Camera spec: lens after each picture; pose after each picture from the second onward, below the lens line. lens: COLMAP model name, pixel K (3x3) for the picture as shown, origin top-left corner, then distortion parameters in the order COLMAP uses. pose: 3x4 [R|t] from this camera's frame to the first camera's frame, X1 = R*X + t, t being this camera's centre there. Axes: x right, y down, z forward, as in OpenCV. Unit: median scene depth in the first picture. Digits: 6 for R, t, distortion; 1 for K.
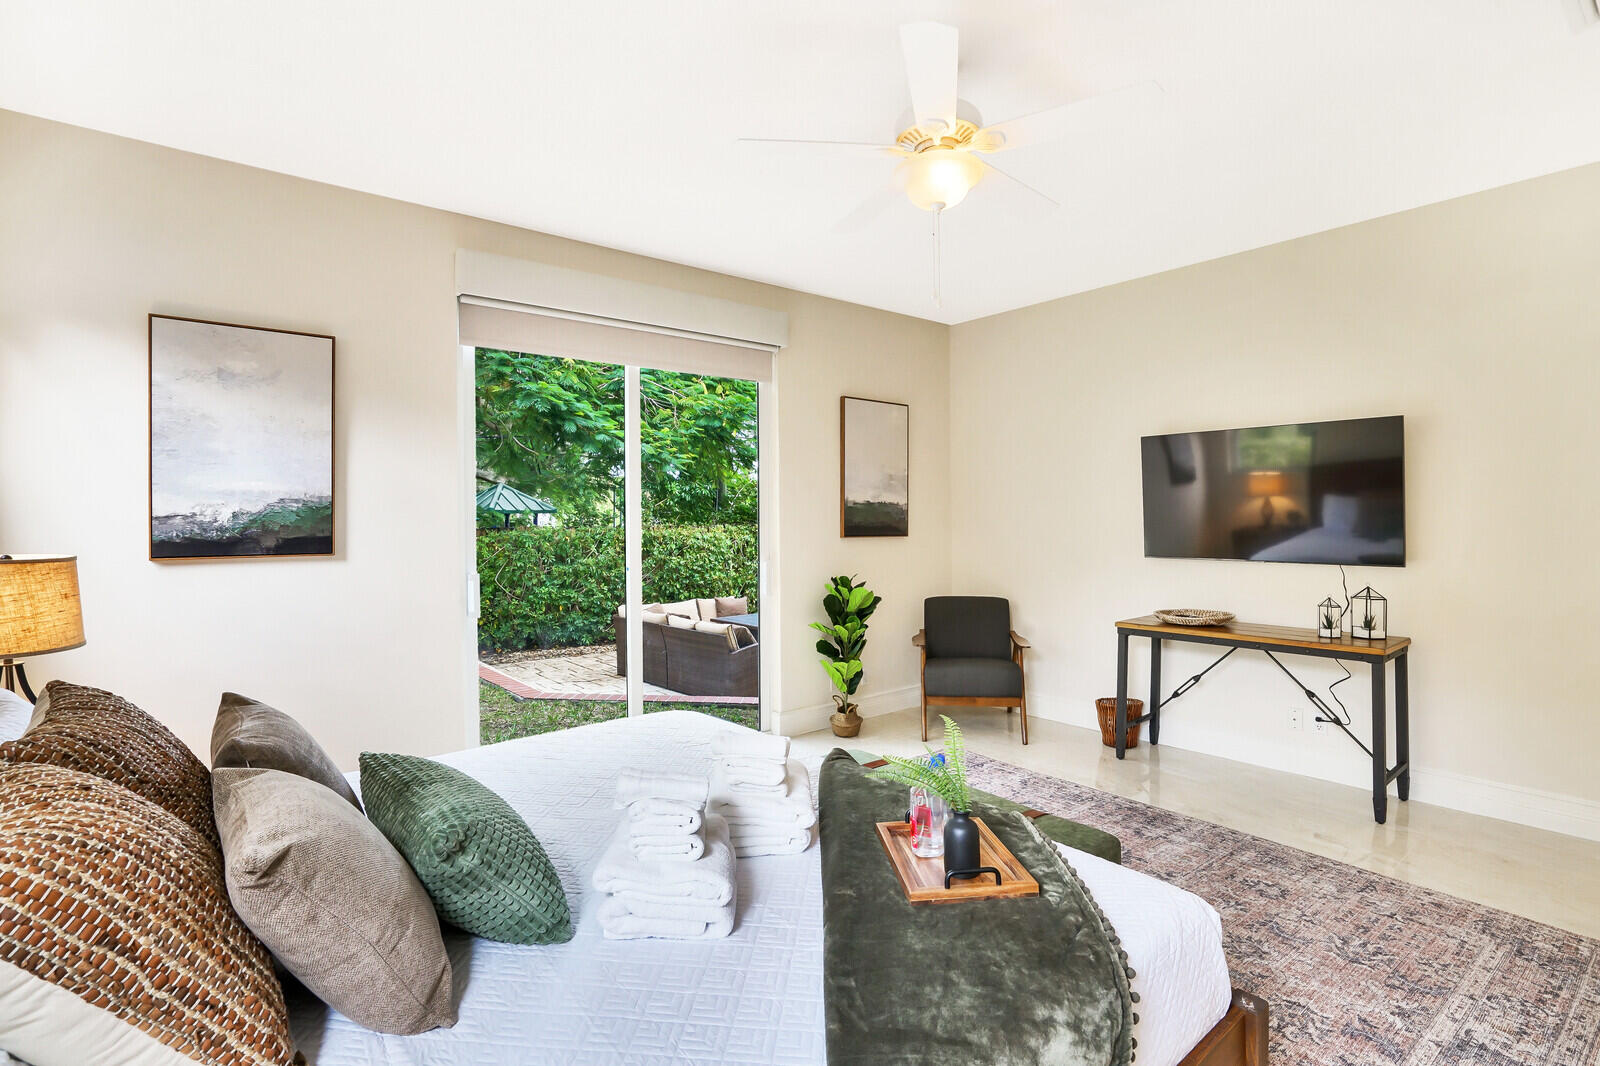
lens RADIAL K [[753.4, 0, 787.4], [0, 753.4, 533.1], [0, 0, 1]] dist [-0.042676, 0.001183]
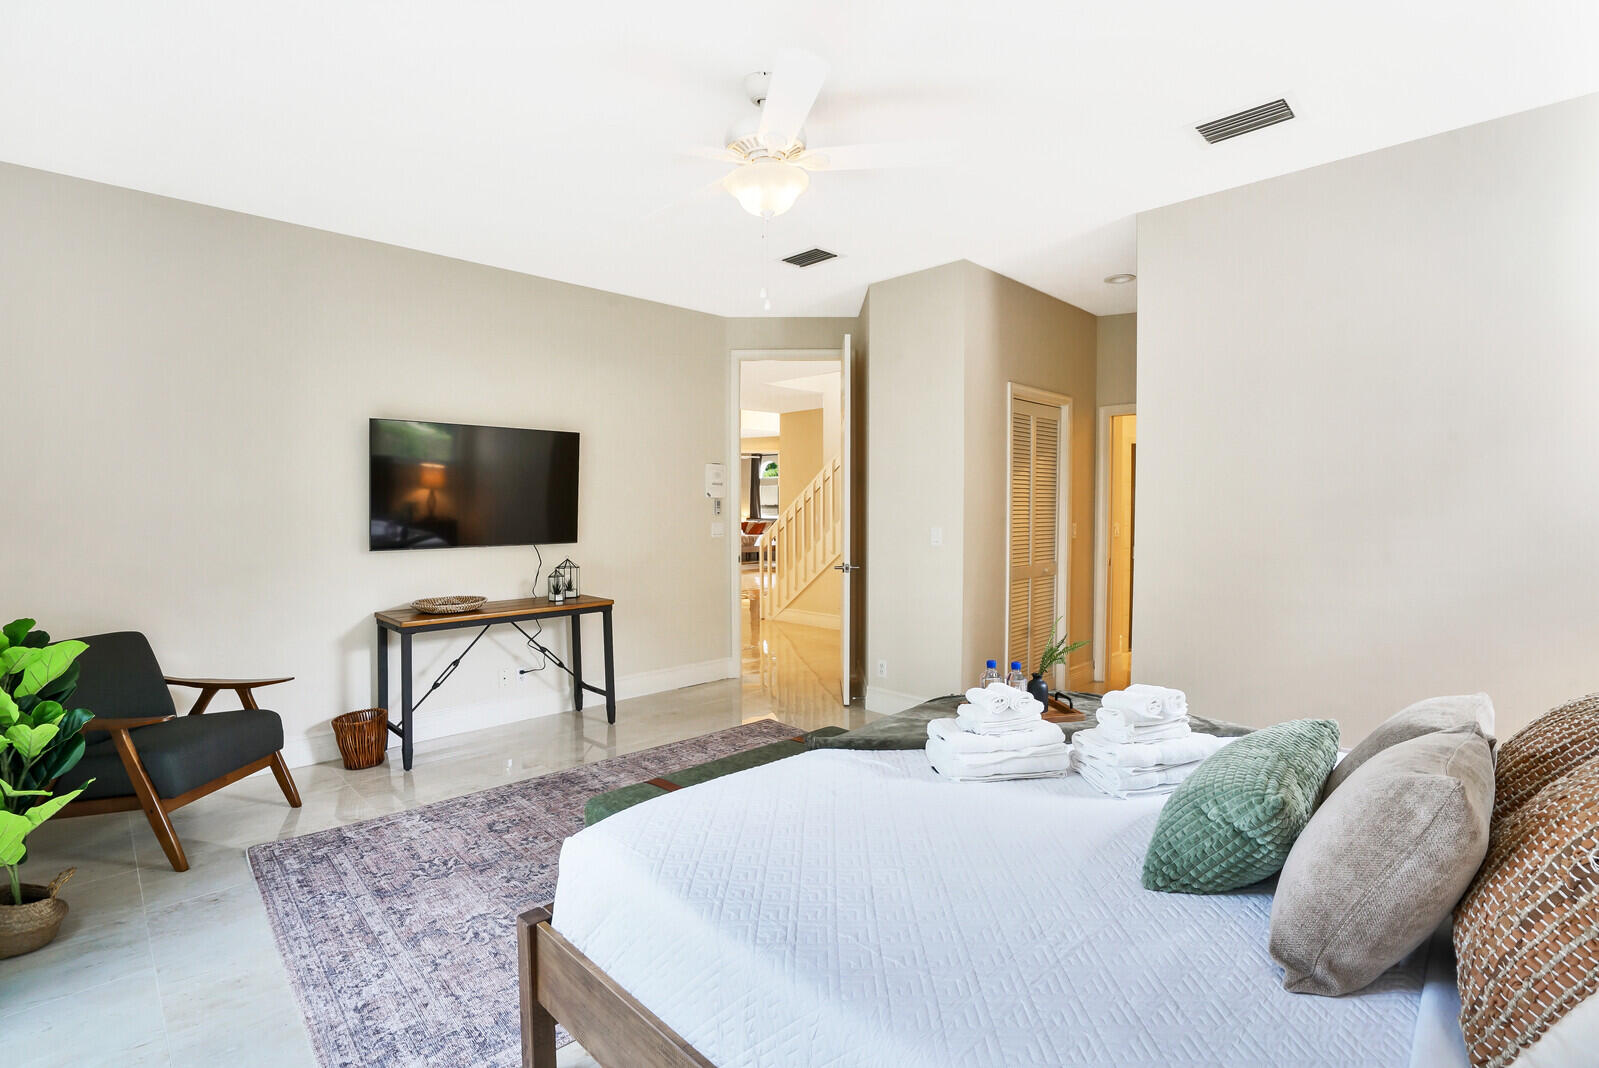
lens RADIAL K [[752.9, 0, 786.9], [0, 752.9, 534.1], [0, 0, 1]] dist [-0.042676, 0.001183]
pose [[-0.099927, -0.034939, 0.994381, -0.565974], [0.025958, 0.998952, 0.037709, -0.012089], [-0.994656, 0.029581, -0.098916, 0.695324]]
